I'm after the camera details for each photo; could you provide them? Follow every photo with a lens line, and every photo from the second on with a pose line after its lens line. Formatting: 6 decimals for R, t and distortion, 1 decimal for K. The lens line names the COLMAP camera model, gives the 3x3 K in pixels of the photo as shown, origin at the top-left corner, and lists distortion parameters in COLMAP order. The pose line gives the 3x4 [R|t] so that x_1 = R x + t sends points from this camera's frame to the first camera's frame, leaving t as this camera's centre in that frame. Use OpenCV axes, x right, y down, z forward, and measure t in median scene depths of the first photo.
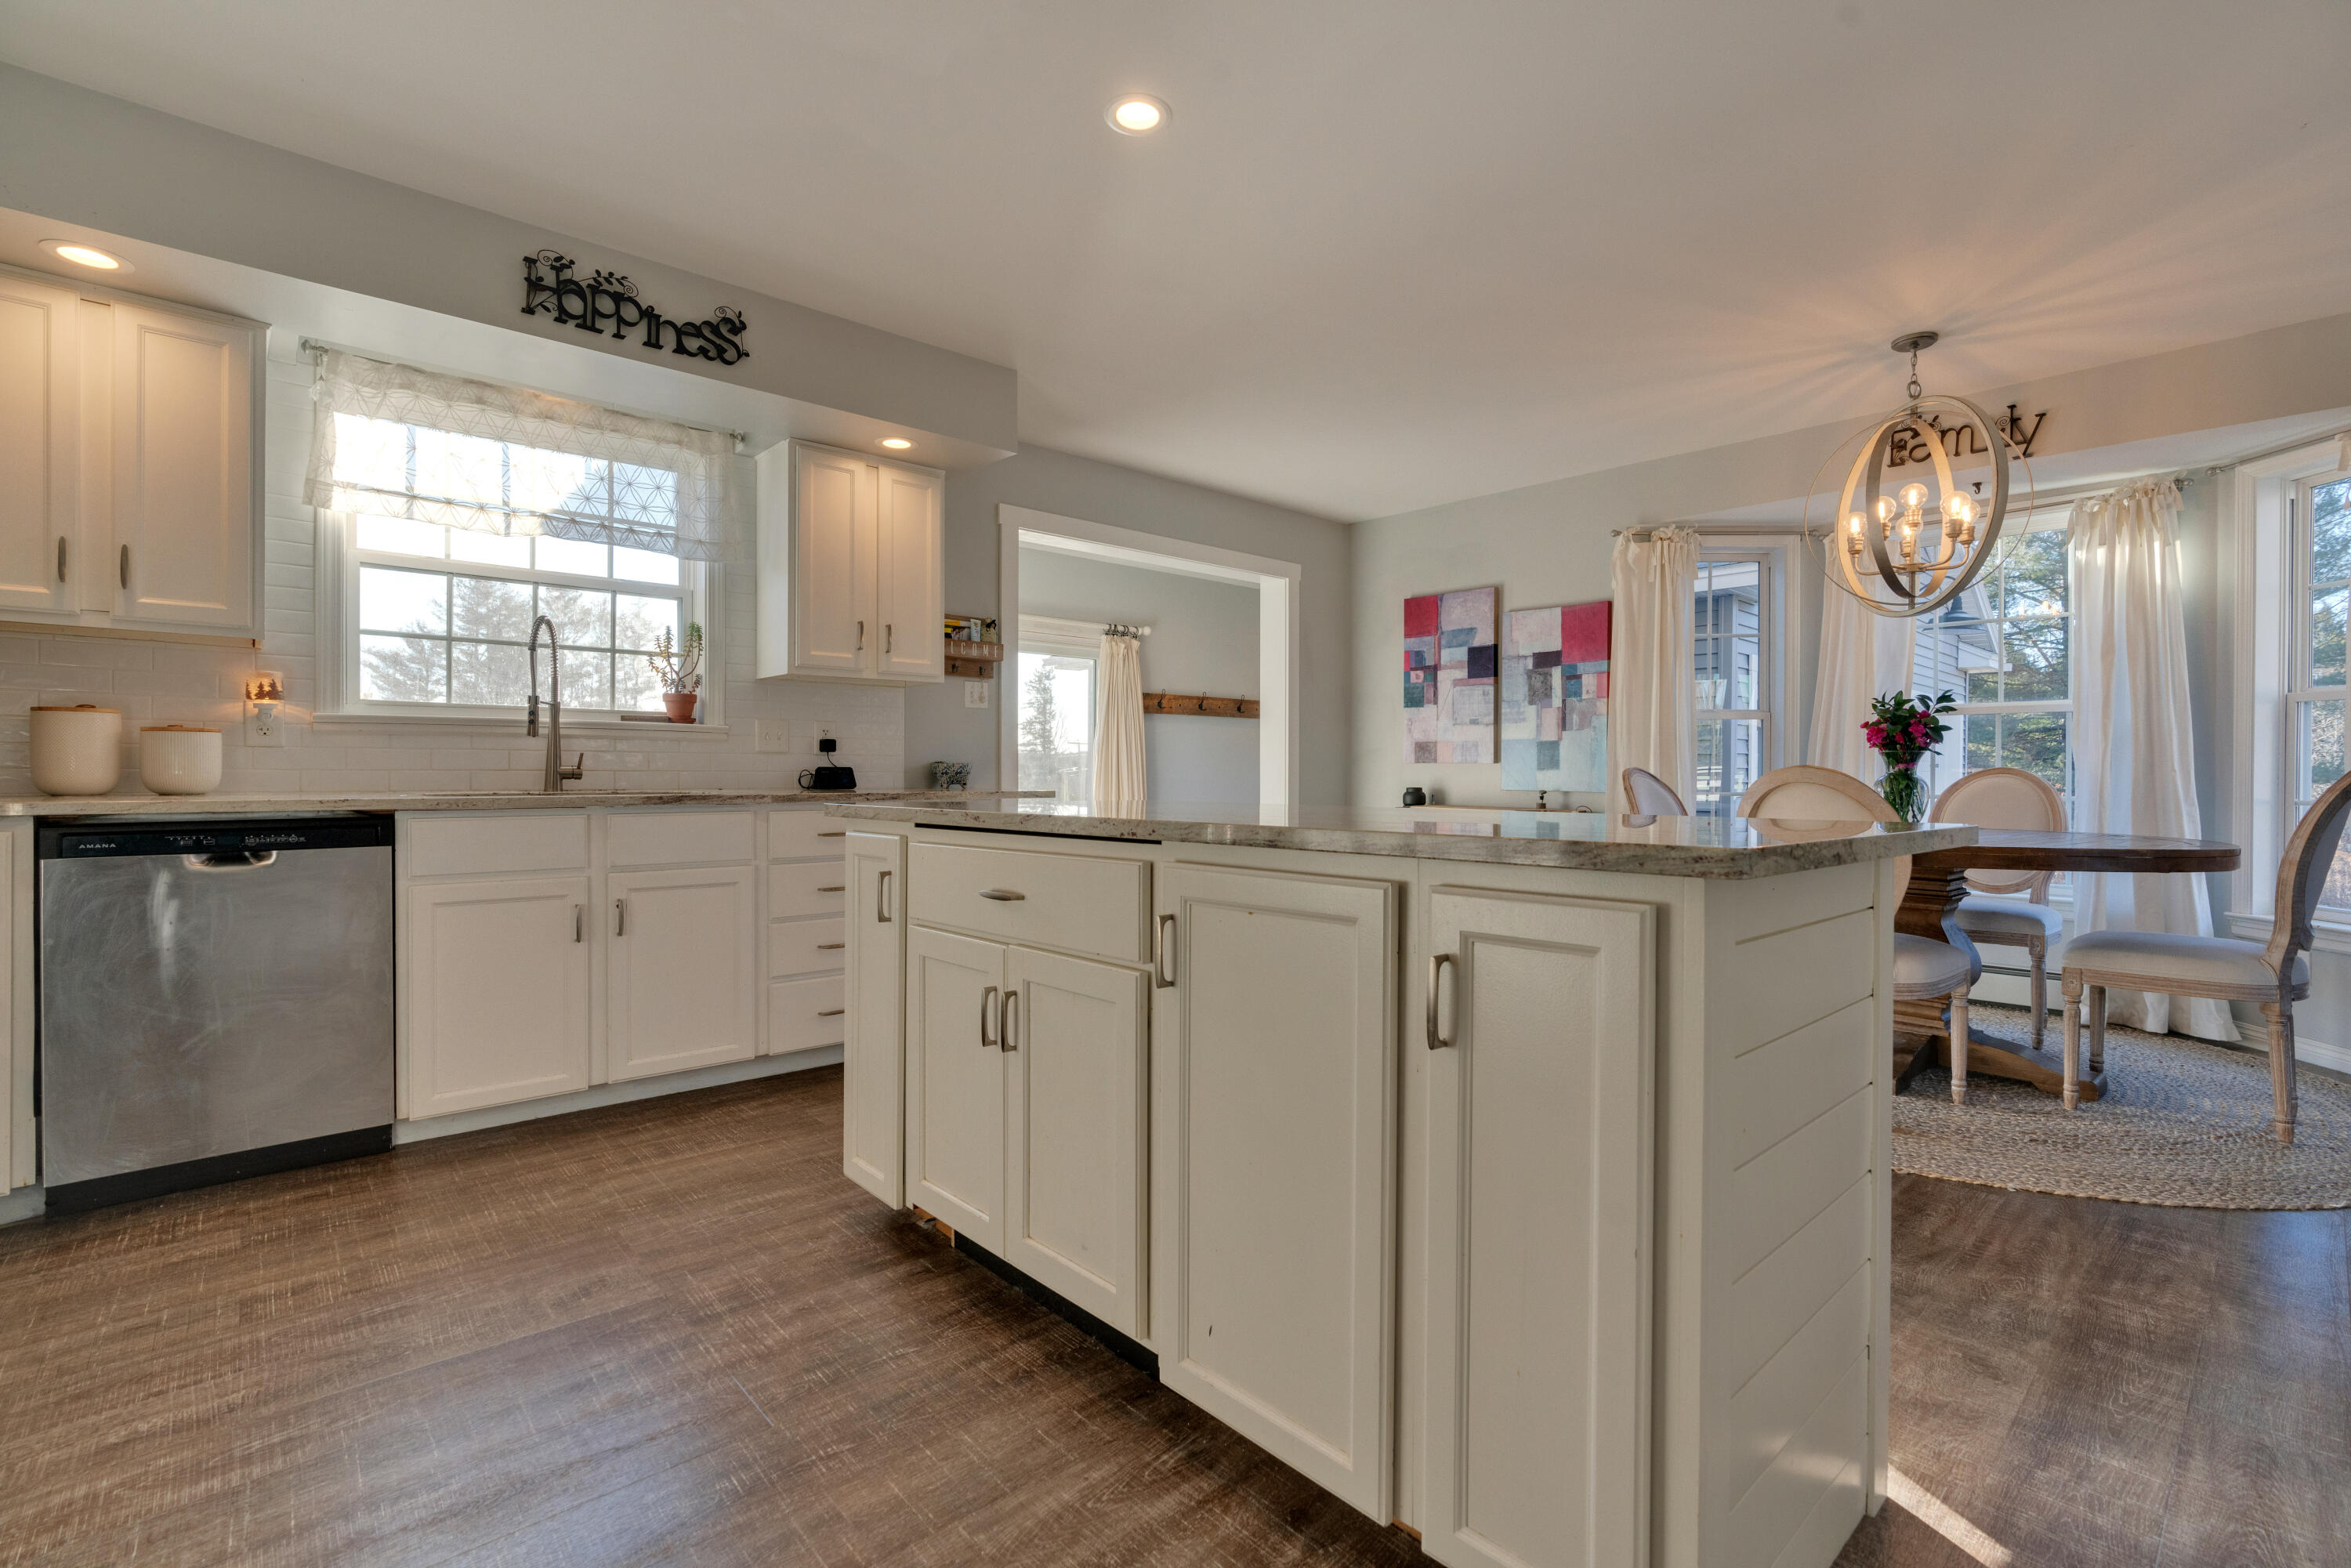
lens RADIAL K [[1048.3, 0, 1196.3], [0, 1048.3, 775.6], [0, 0, 1]] dist [-0.017119, 0.007039]
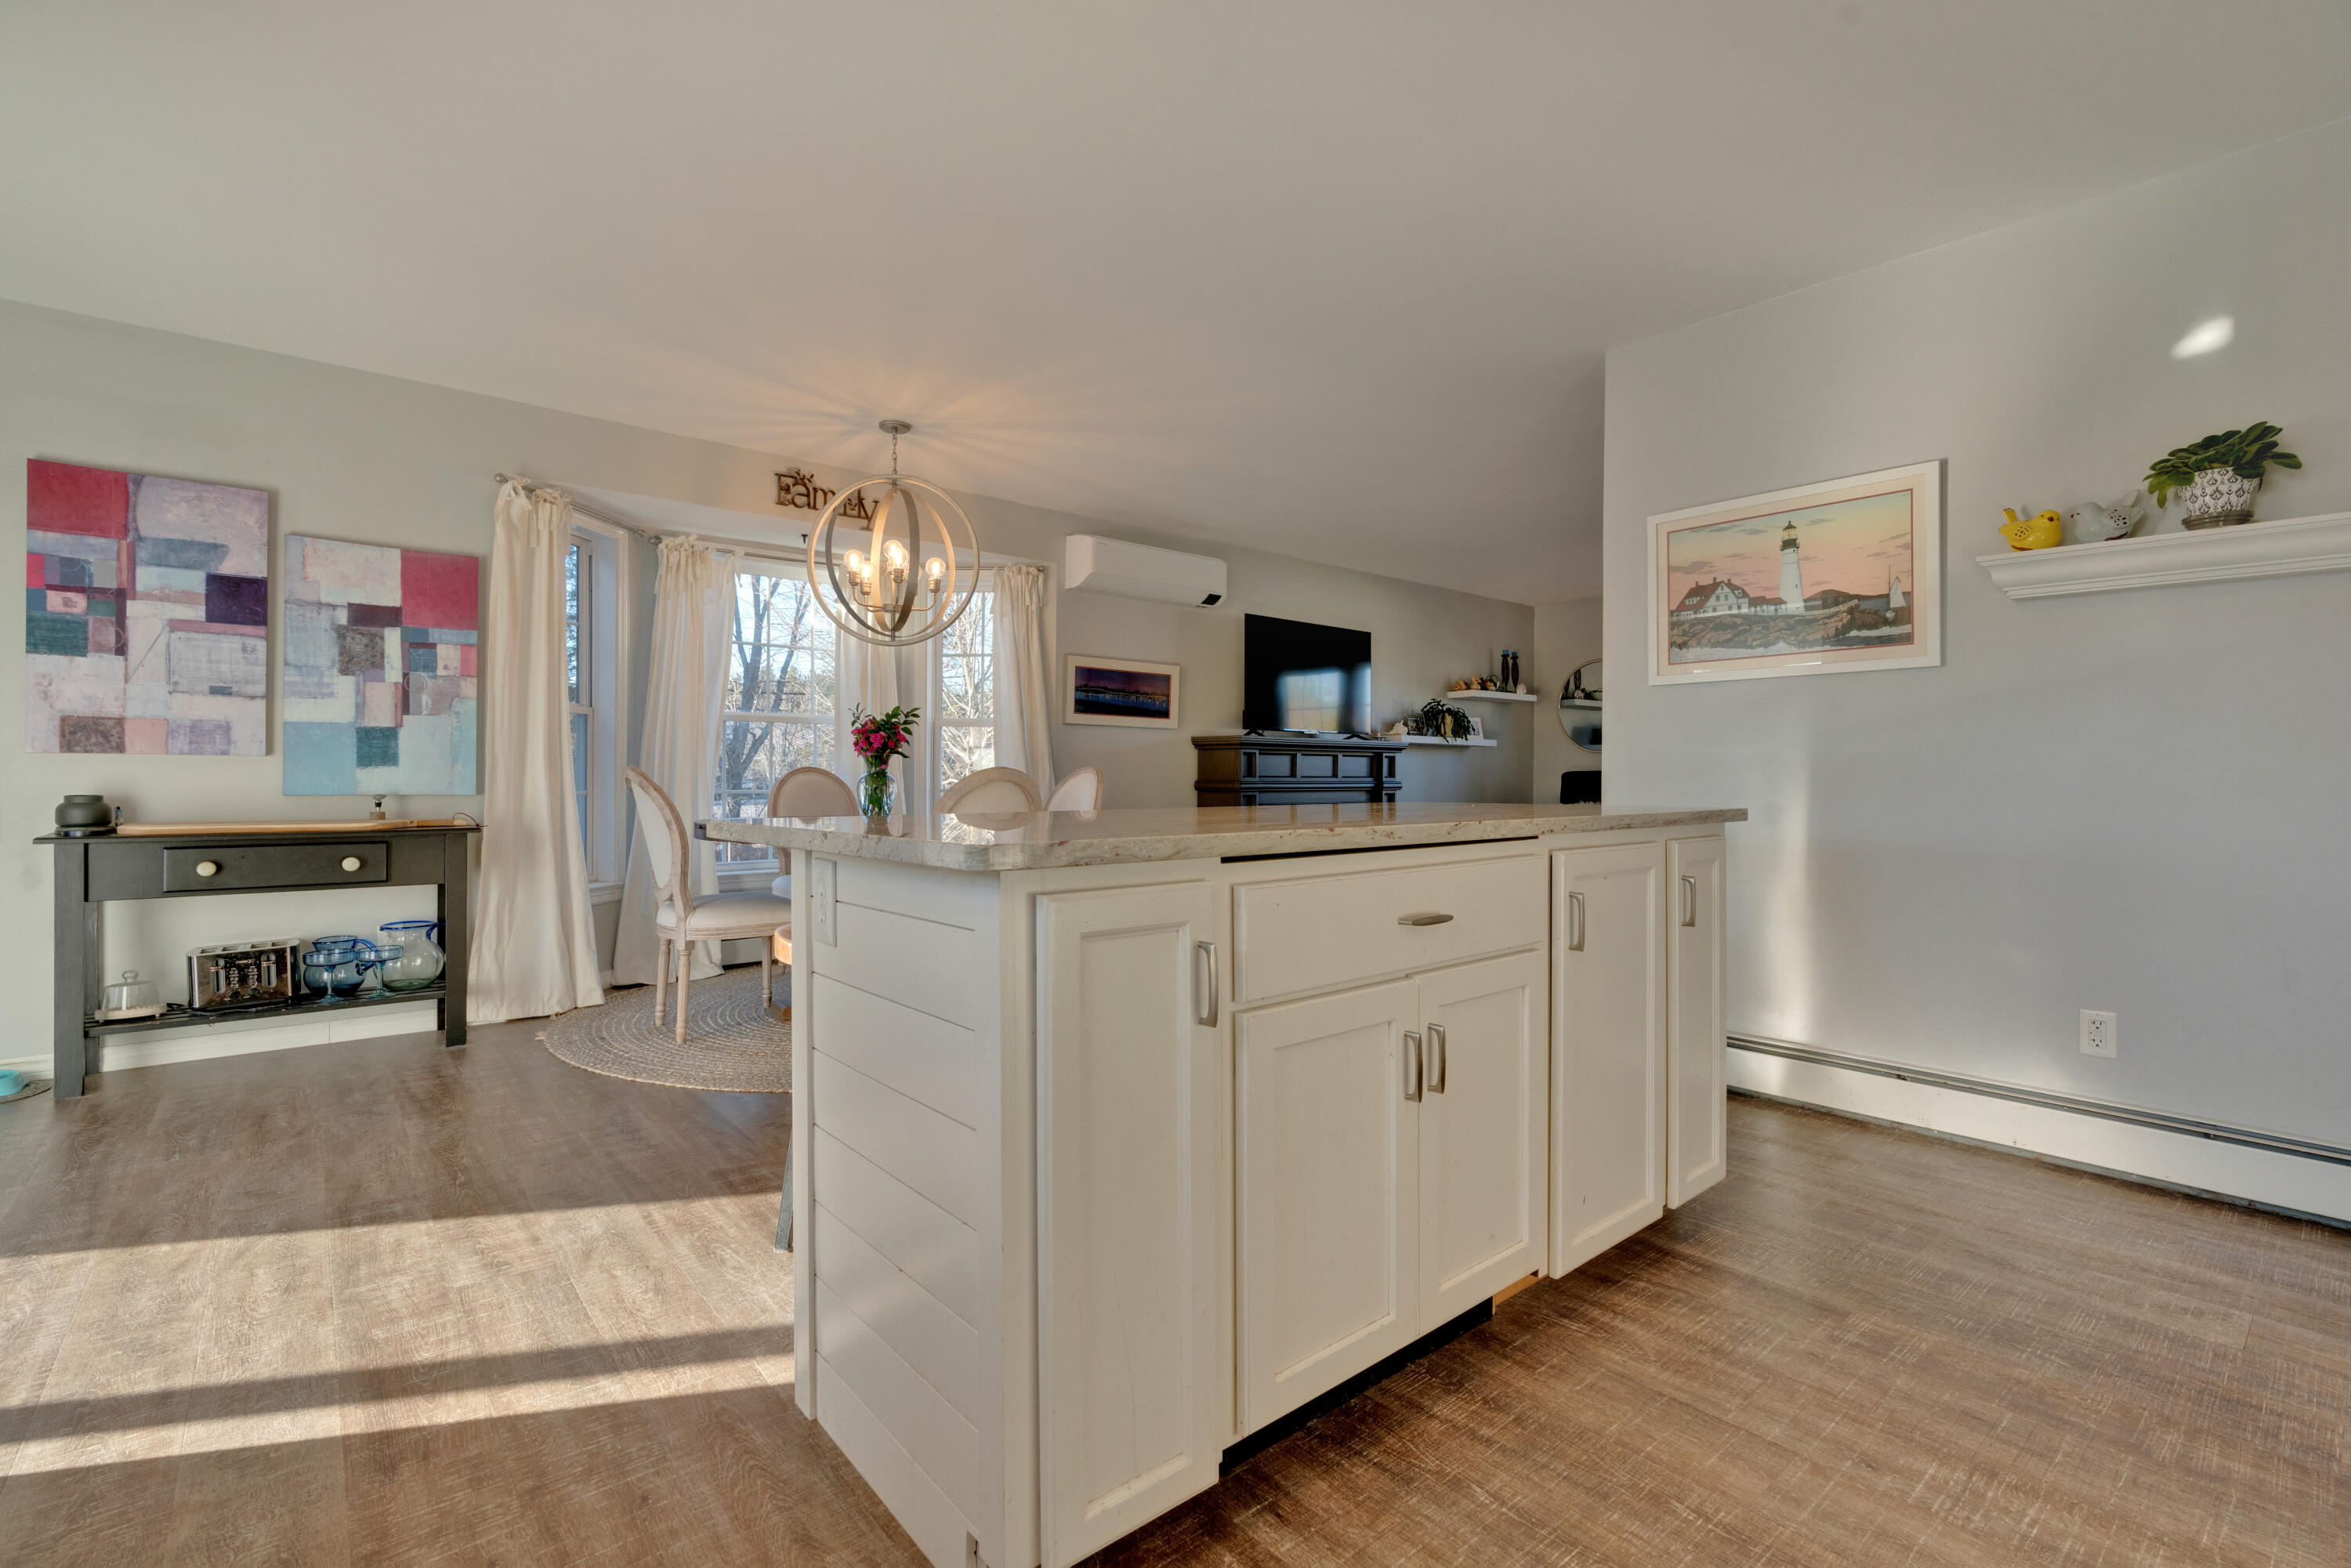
lens RADIAL K [[1048.3, 0, 1176.1], [0, 1048.3, 782.7], [0, 0, 1]] dist [-0.017119, 0.007039]
pose [[0.046084, -0.010515, 0.998882, -0.418598], [-0.002130, 0.999941, 0.010624, -0.003133], [-0.998935, -0.002617, 0.046059, 0.460226]]
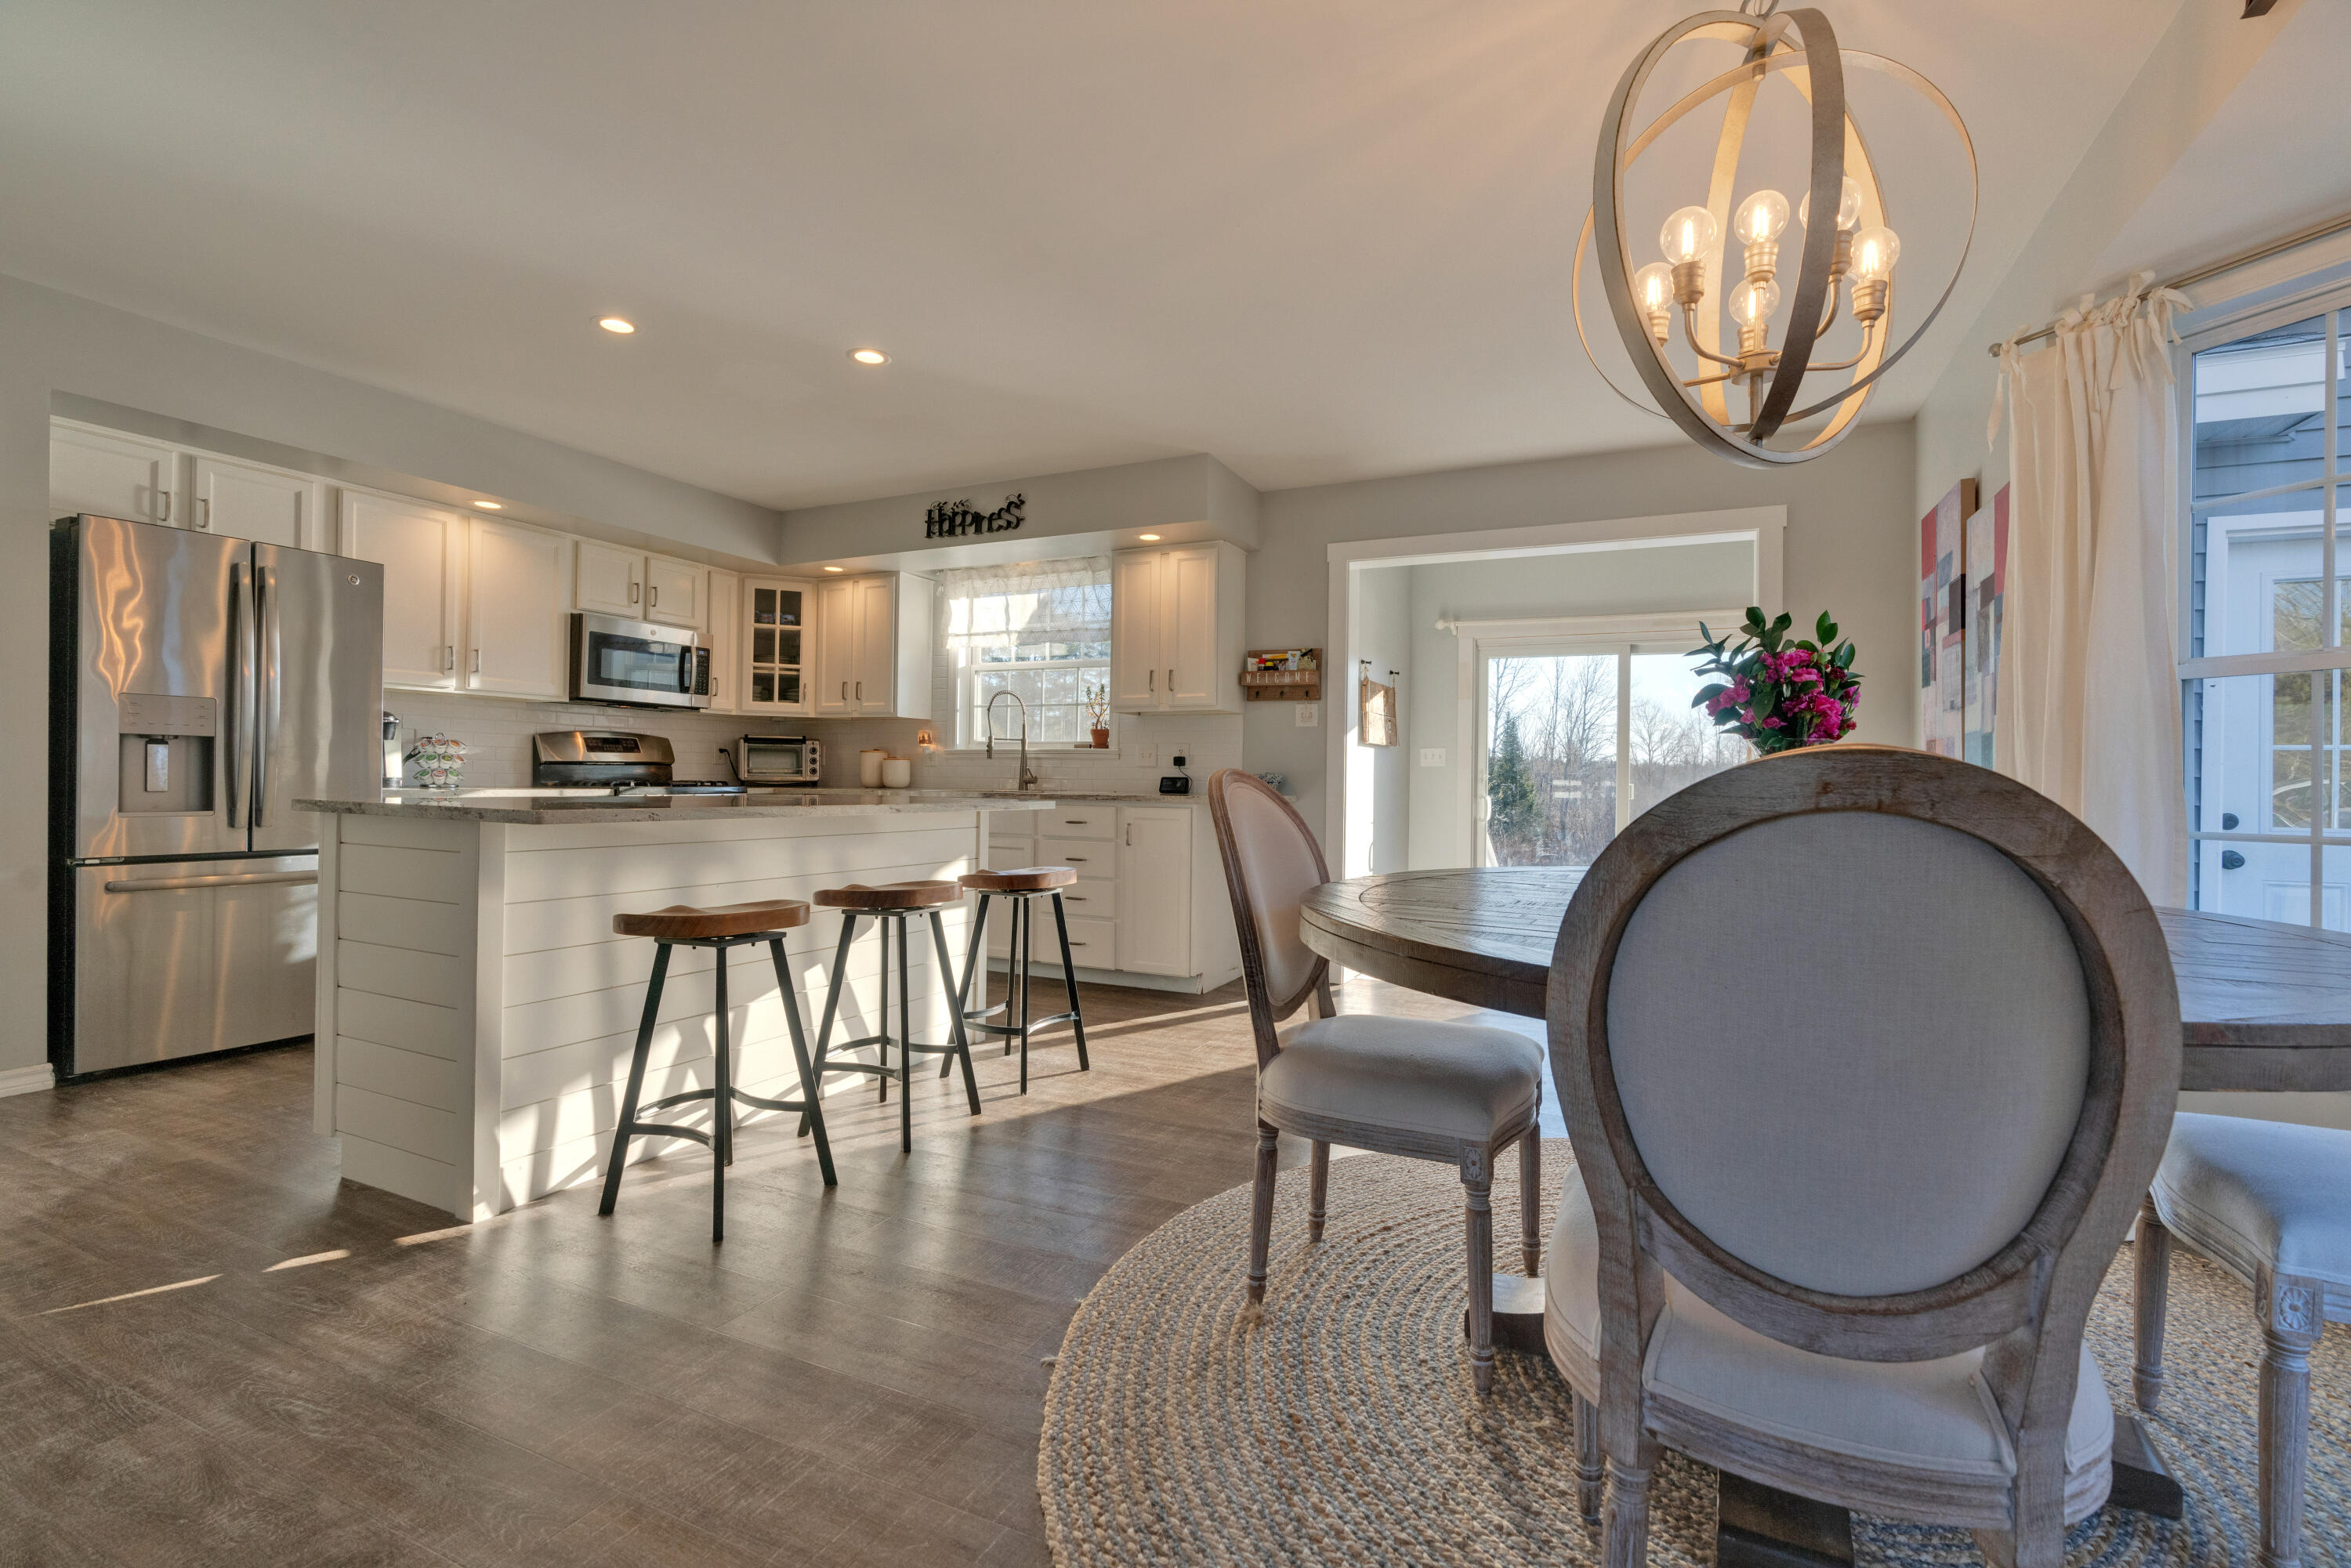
lens RADIAL K [[1048.3, 0, 1190.1], [0, 1048.3, 773.7], [0, 0, 1]] dist [-0.017119, 0.007039]
pose [[0.376797, -0.002907, -0.926291, 0.793482], [-0.014067, 0.999862, -0.008860, -0.000302], [0.926189, 0.016368, 0.376704, 0.435447]]
